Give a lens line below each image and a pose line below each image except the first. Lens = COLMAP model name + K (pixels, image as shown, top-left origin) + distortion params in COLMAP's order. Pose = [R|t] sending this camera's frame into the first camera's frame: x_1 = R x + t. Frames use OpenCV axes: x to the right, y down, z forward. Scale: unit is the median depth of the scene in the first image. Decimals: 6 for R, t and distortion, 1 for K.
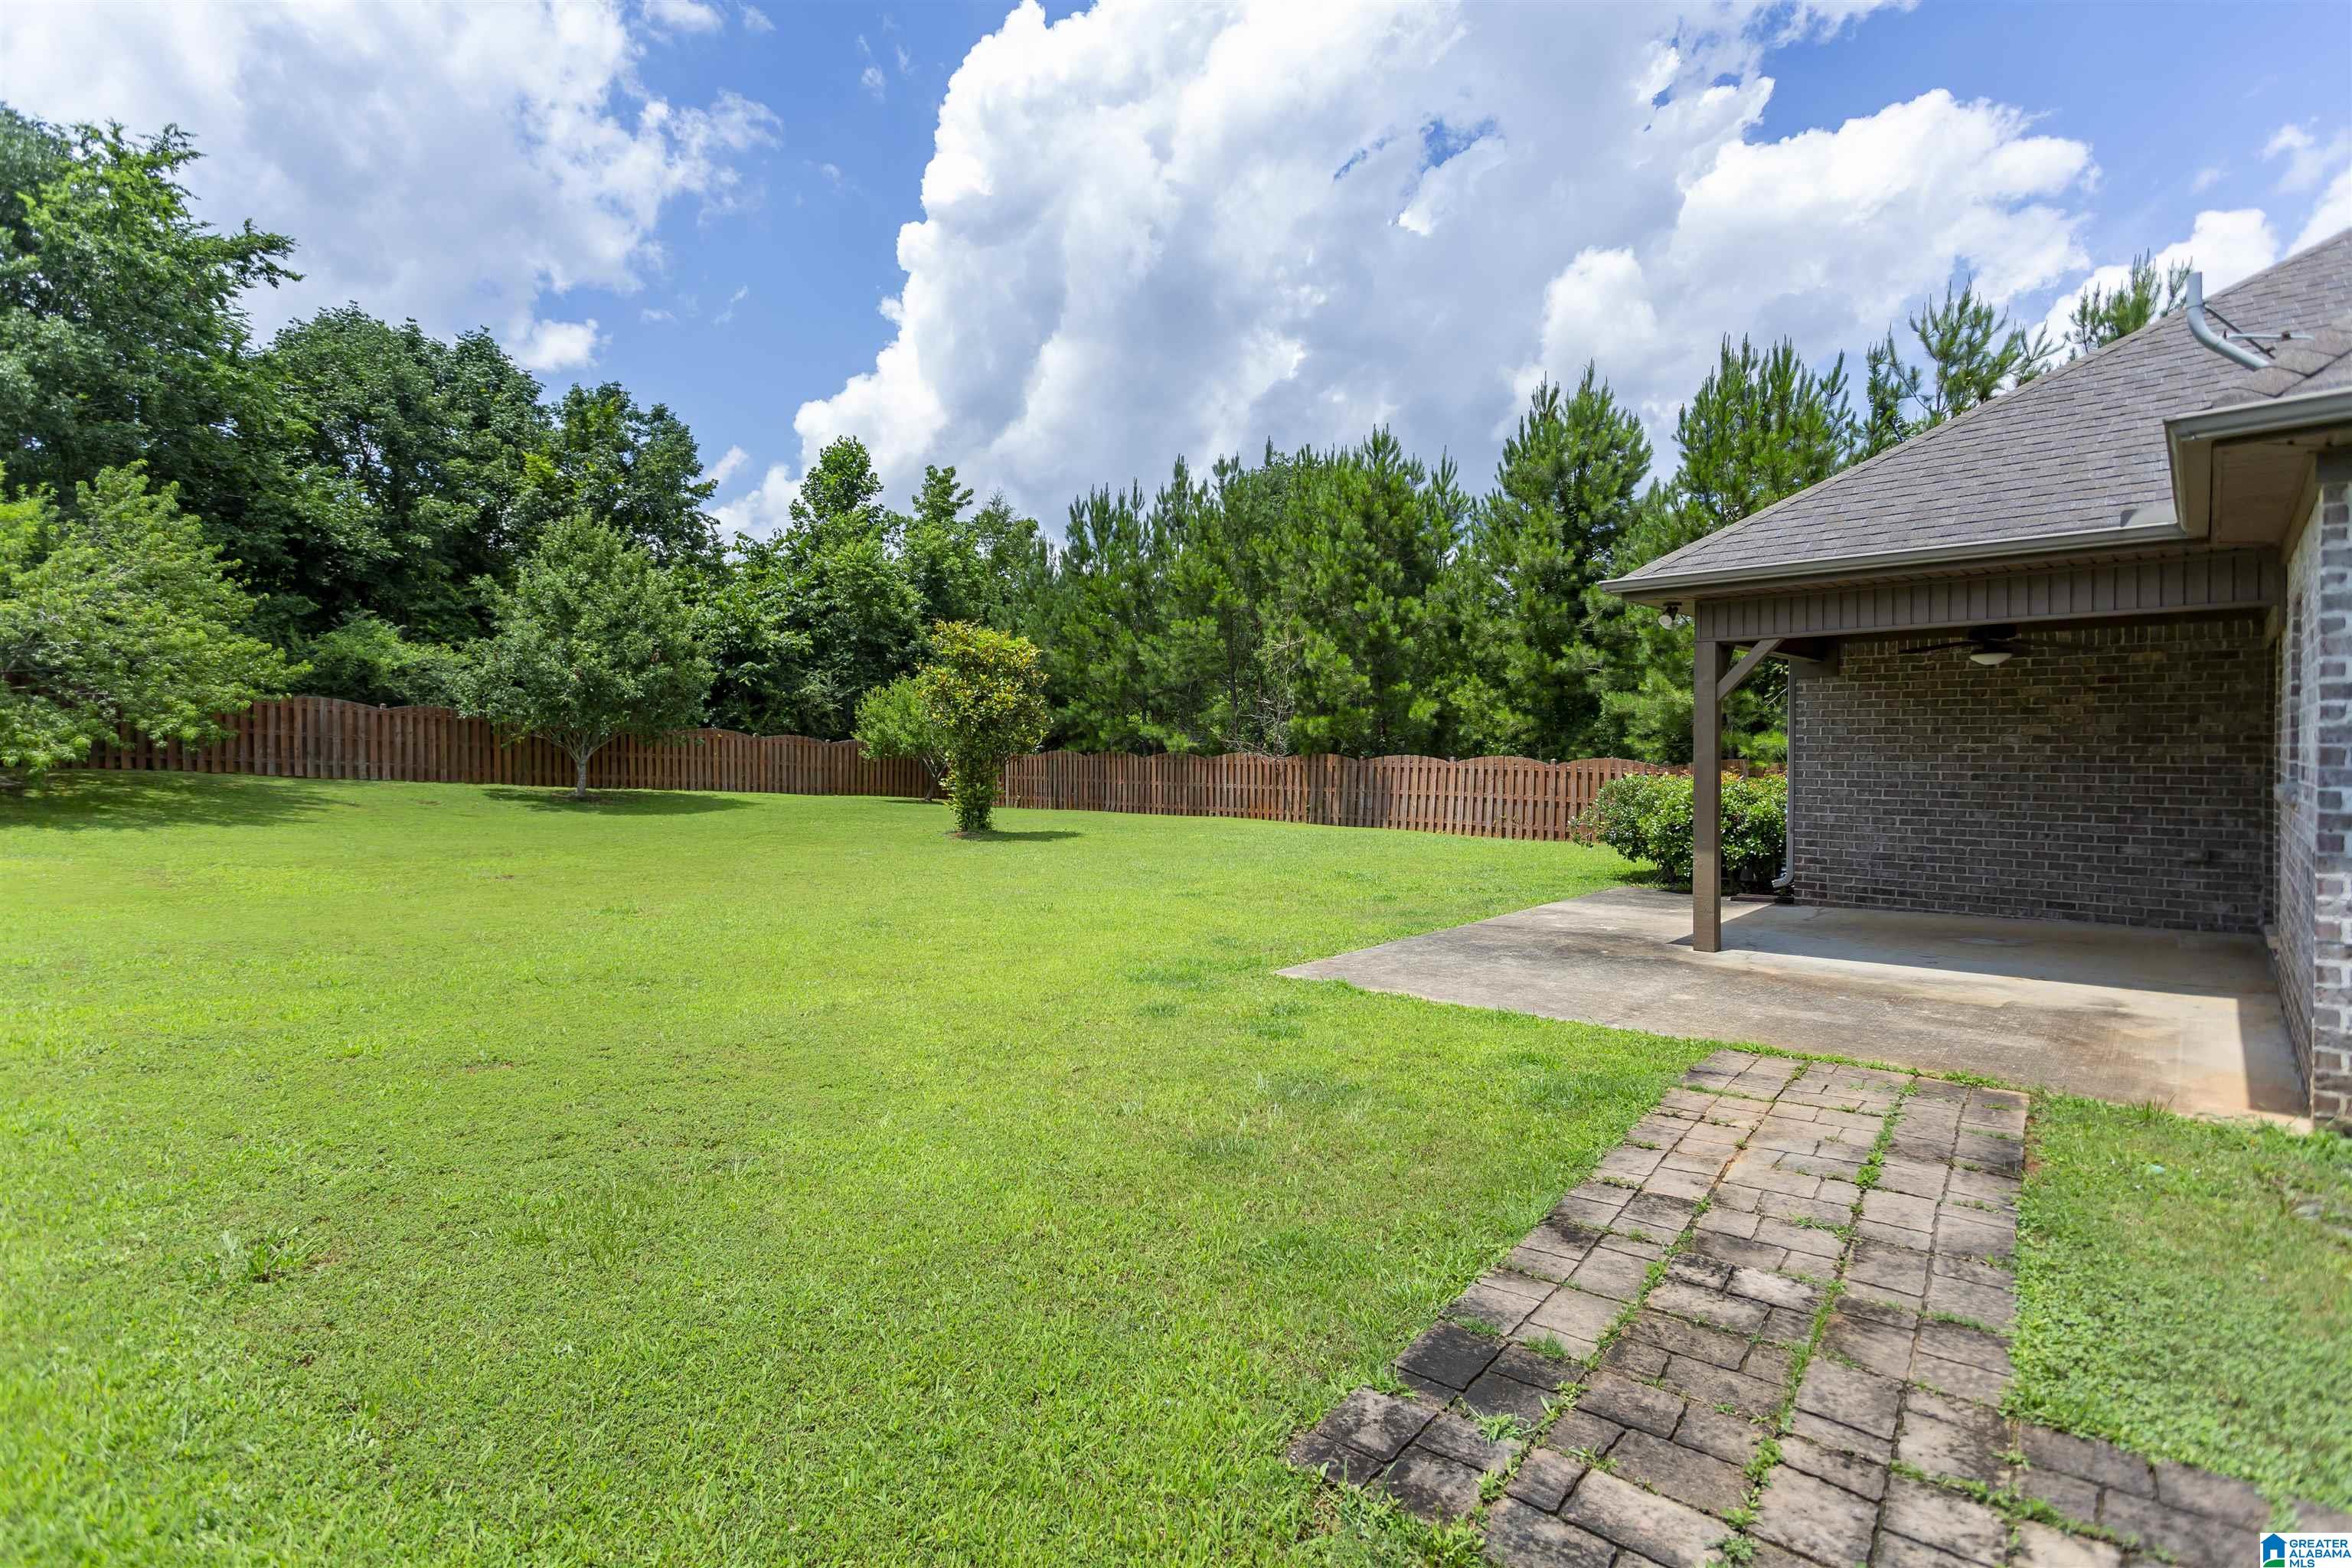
lens RADIAL K [[1117.4, 0, 1159.2], [0, 1117.4, 772.6], [0, 0, 1]] dist [0.003725, 0.002043]
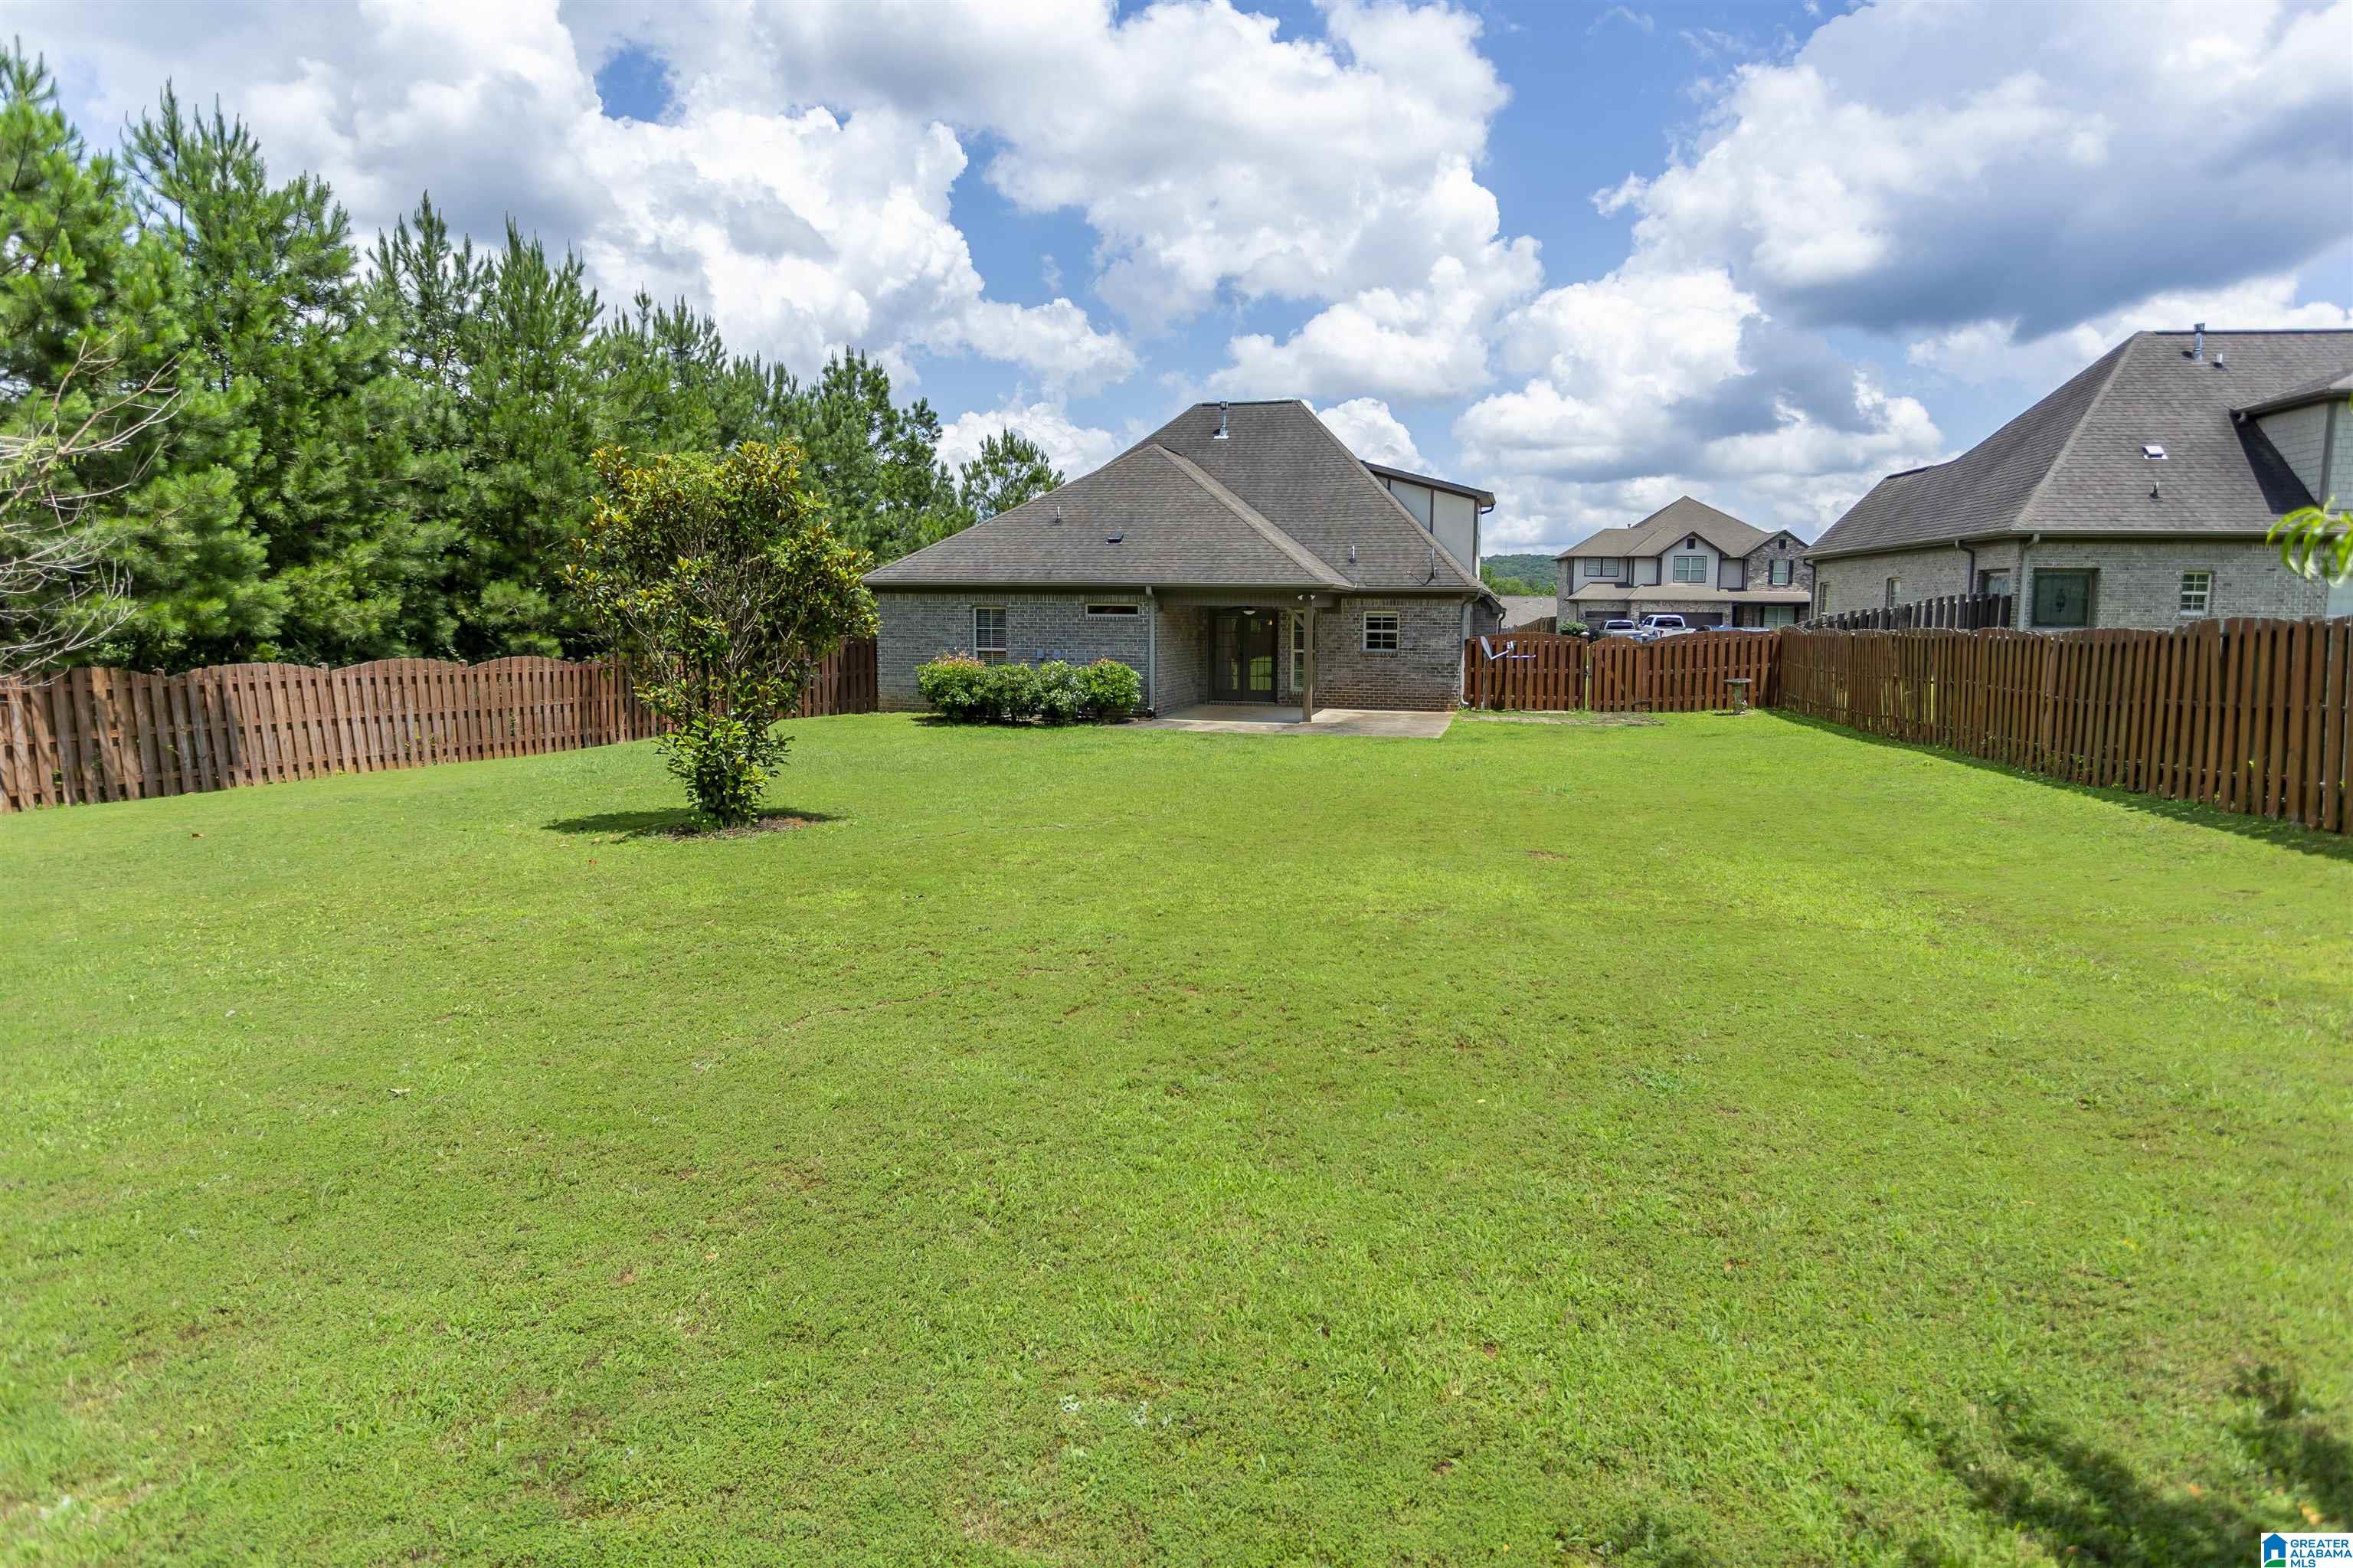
lens RADIAL K [[1344.1, 0, 1175.2], [0, 1344.1, 768.2], [0, 0, 1]] dist [0.002547, 0.000510]
pose [[-0.479210, -0.103445, 0.871583, -0.742865], [0.013692, 0.992028, 0.125268, -0.047641], [-0.877593, 0.071963, -0.473974, 0.955189]]
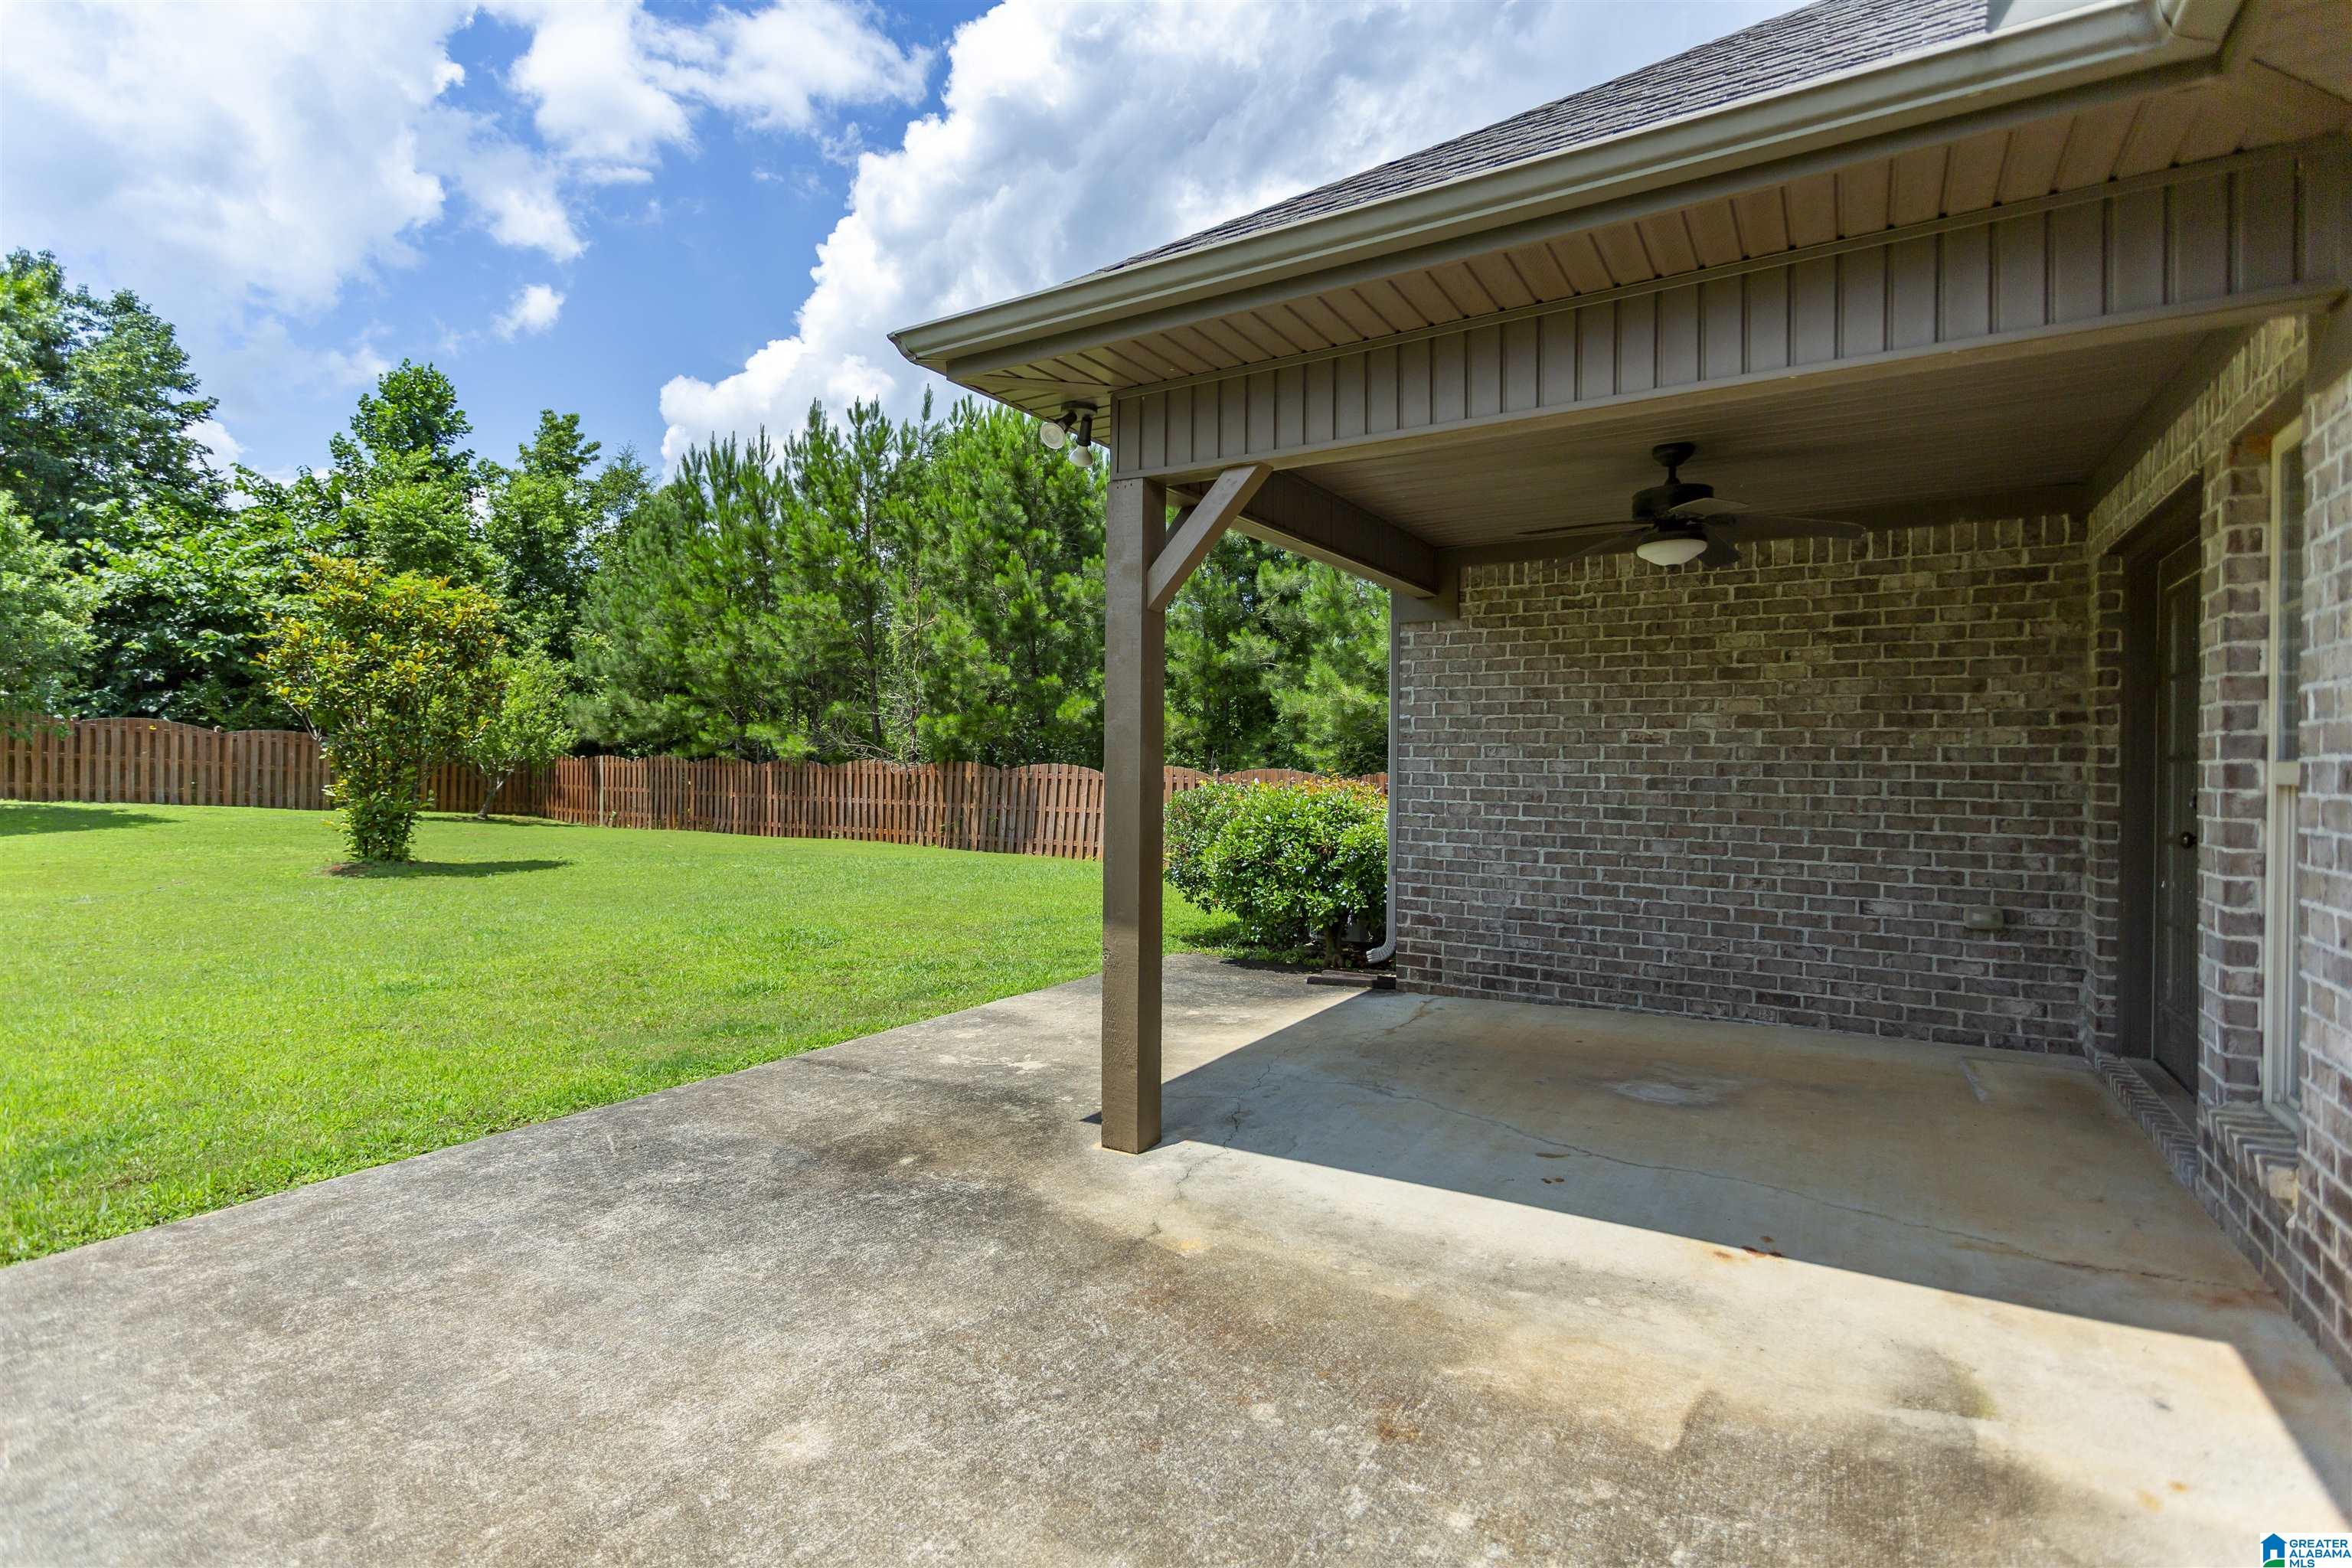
lens RADIAL K [[1117.4, 0, 1169.6], [0, 1117.4, 773.1], [0, 0, 1]] dist [0.003725, 0.002043]
pose [[0.979528, 0.010619, 0.201030, 0.137993], [-0.007439, 0.999835, -0.016570, 0.003897], [-0.201173, 0.014735, 0.979445, 0.181002]]
